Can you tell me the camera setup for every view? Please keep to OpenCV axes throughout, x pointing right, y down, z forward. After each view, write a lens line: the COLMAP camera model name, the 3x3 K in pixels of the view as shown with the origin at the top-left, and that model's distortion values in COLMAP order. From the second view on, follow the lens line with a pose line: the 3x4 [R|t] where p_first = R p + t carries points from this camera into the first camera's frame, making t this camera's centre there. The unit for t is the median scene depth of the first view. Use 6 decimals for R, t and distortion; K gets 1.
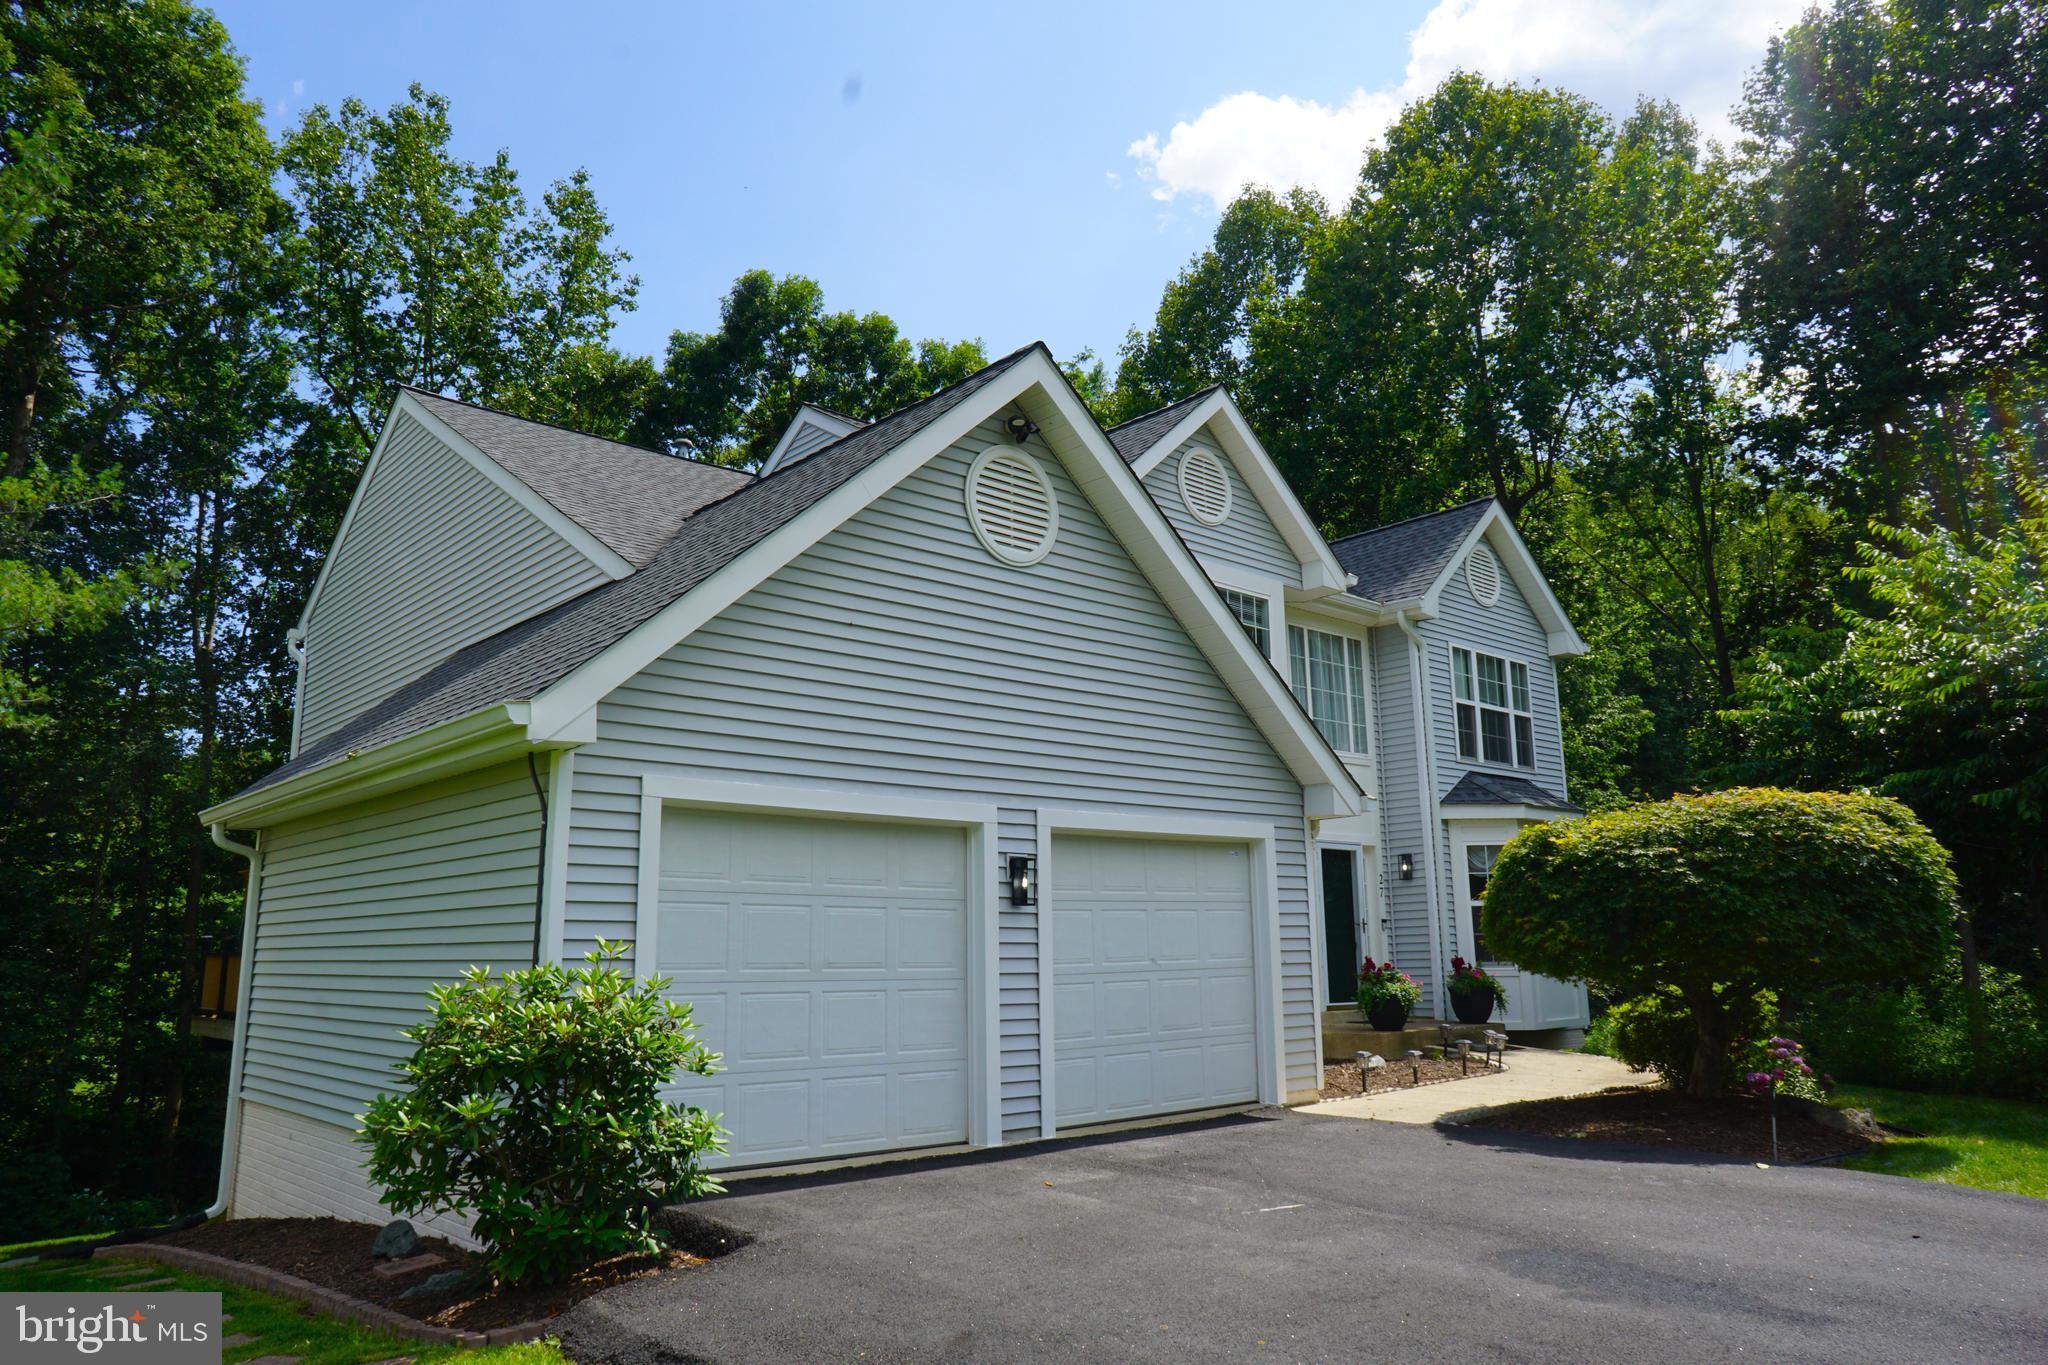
lens RADIAL K [[1367.7, 0, 998.9], [0, 1367.7, 676.5], [0, 0, 1]] dist [-0.046512, 0.065631]
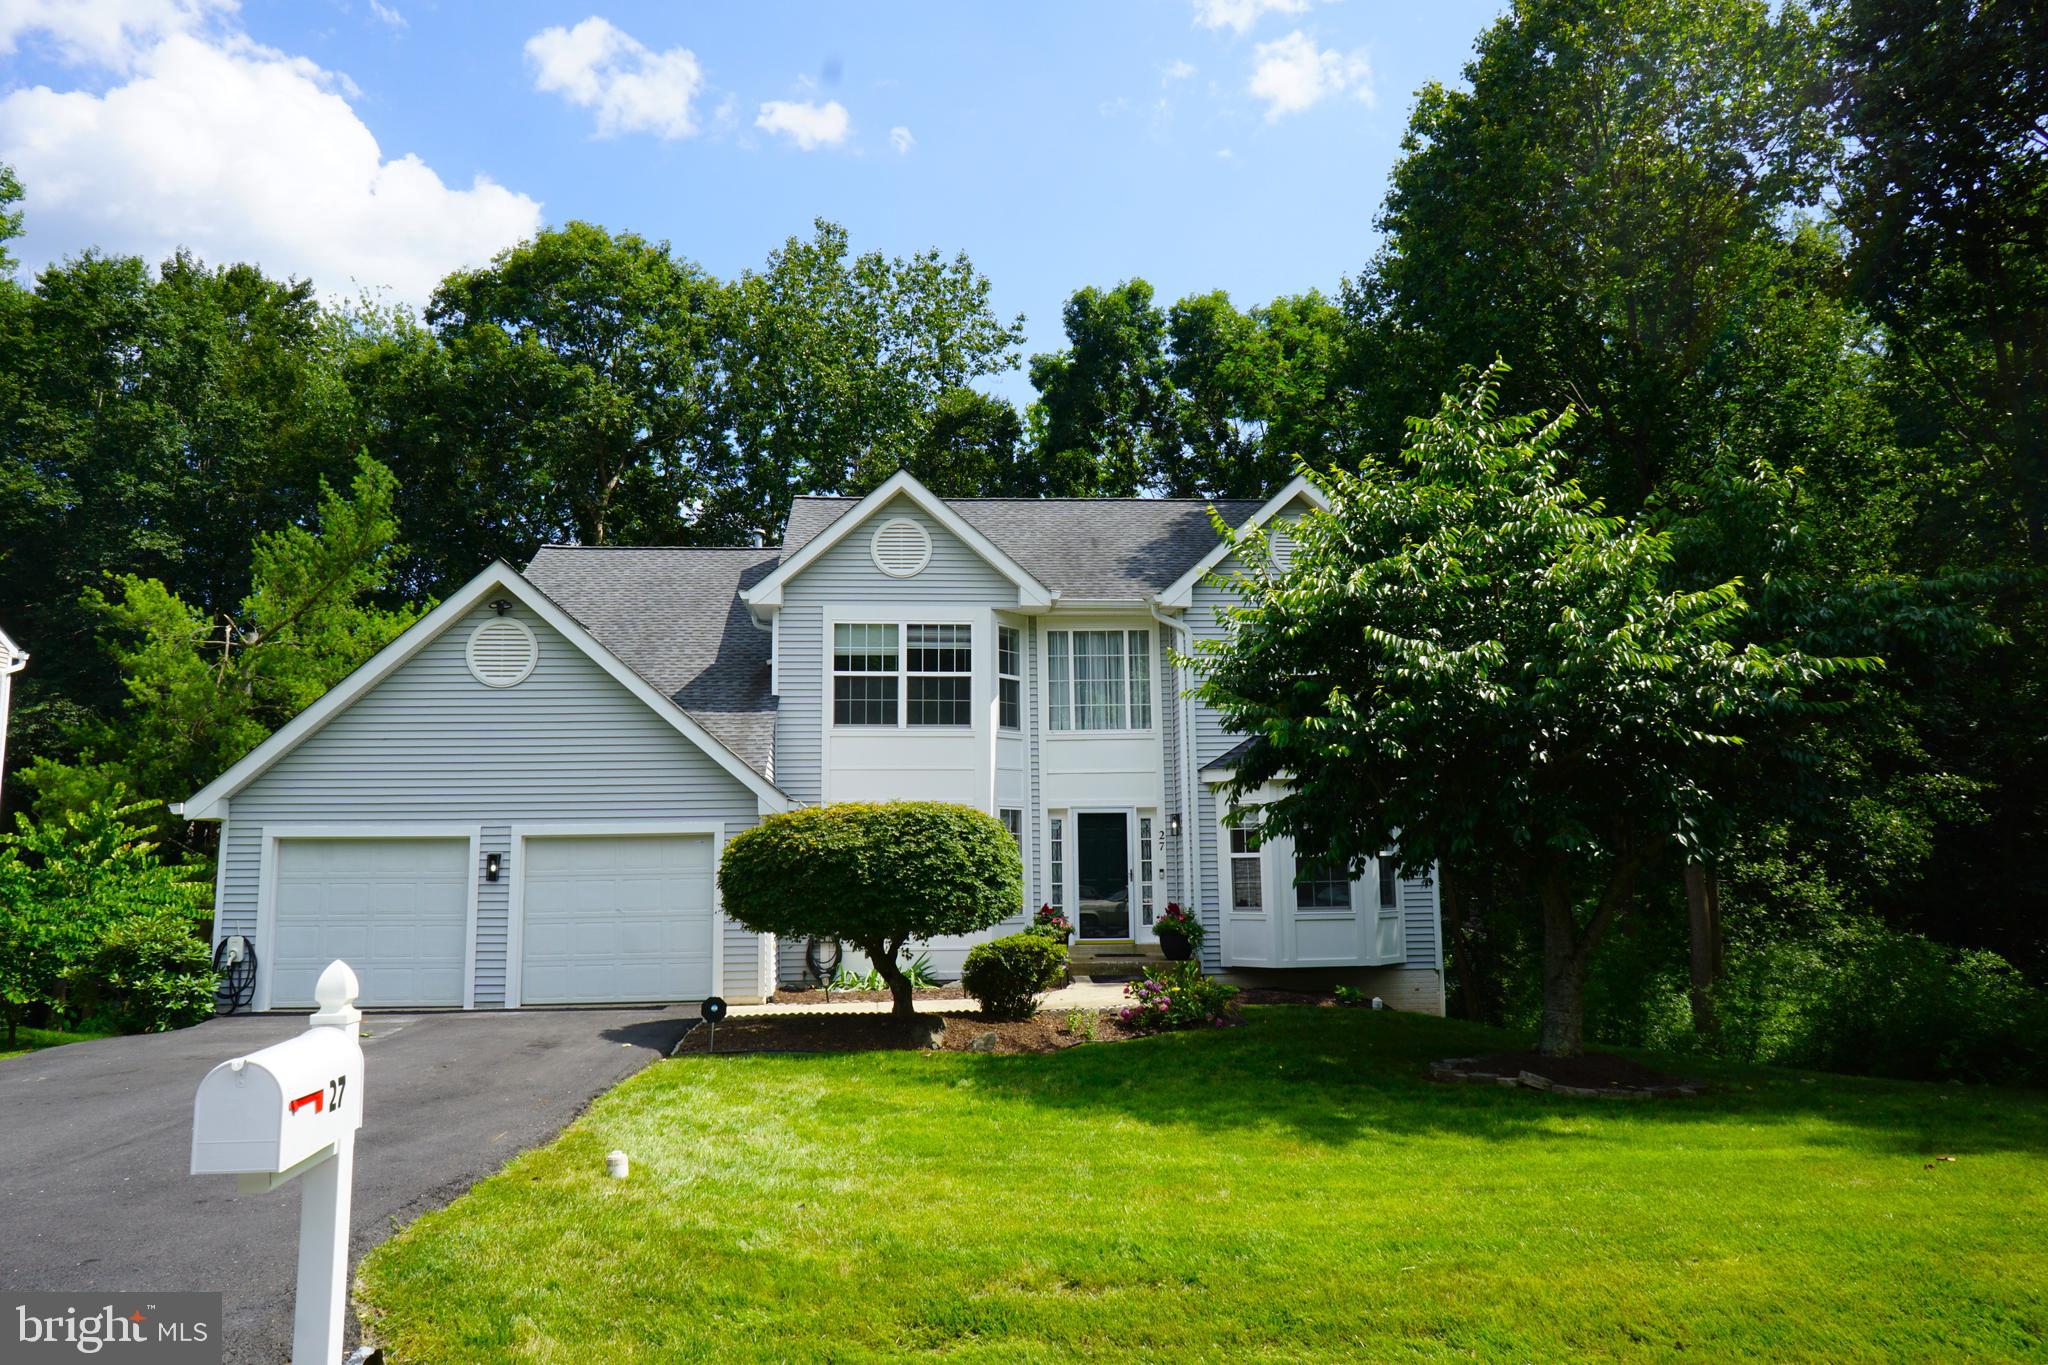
lens RADIAL K [[1367.7, 0, 998.9], [0, 1367.7, 676.5], [0, 0, 1]] dist [-0.046512, 0.065631]
pose [[0.789301, -0.080418, -0.608717, 0.988901], [0.123597, 0.991902, 0.029222, -0.041940], [0.601438, -0.098300, 0.792849, 0.000124]]
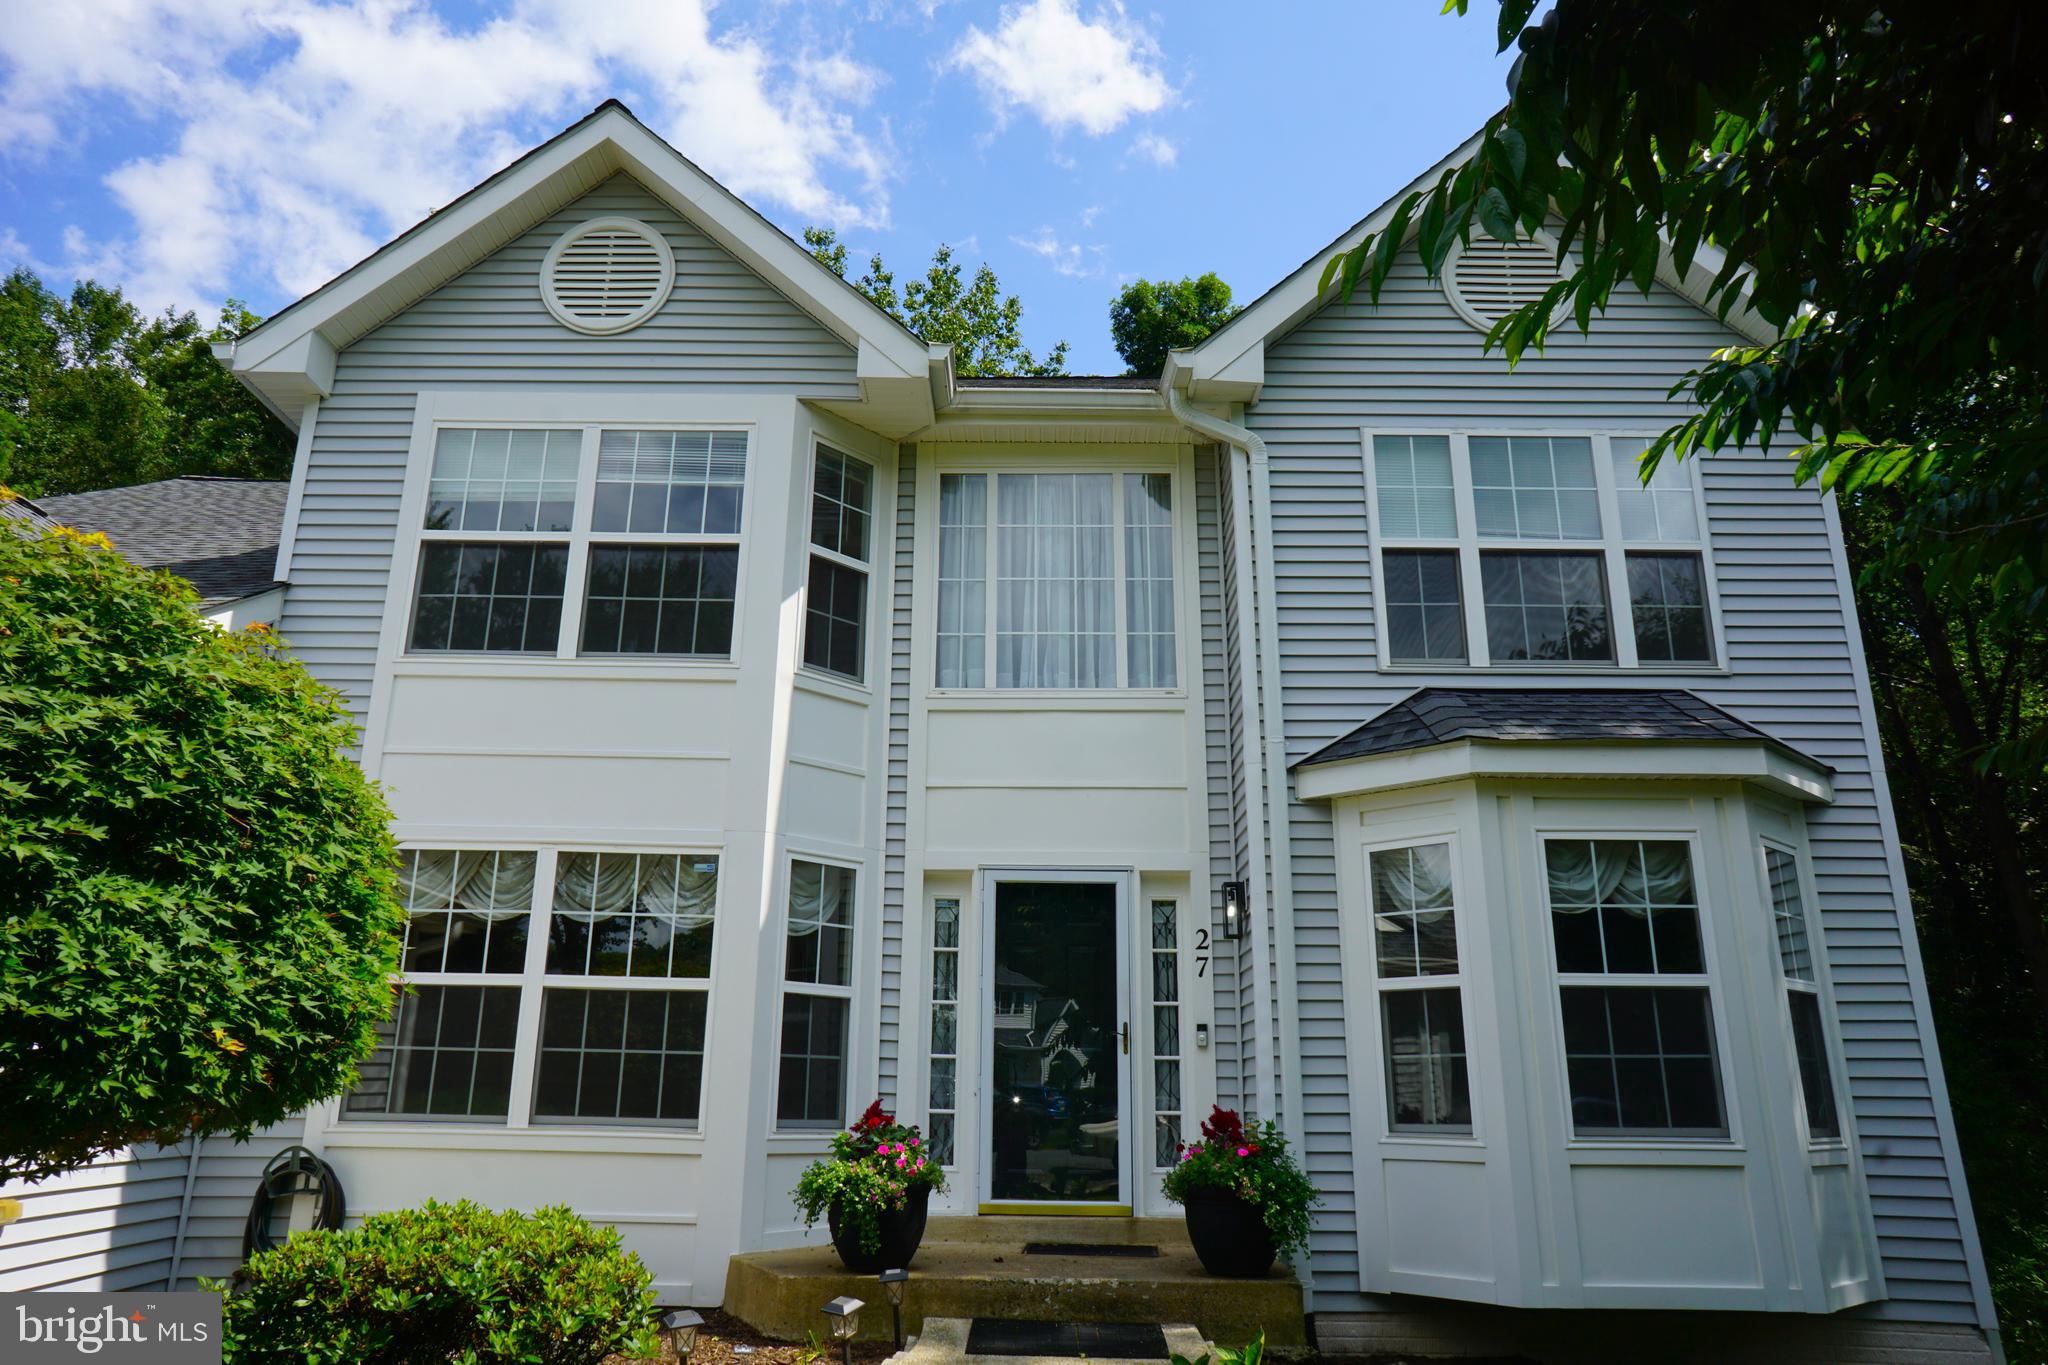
lens RADIAL K [[1367.7, 0, 998.9], [0, 1367.7, 676.5], [0, 0, 1]] dist [-0.046512, 0.065631]
pose [[0.741947, -0.175525, -0.647075, 0.611063], [0.114257, 0.984107, -0.135939, 0.126769], [0.660652, 0.026927, 0.750210, 0.654889]]
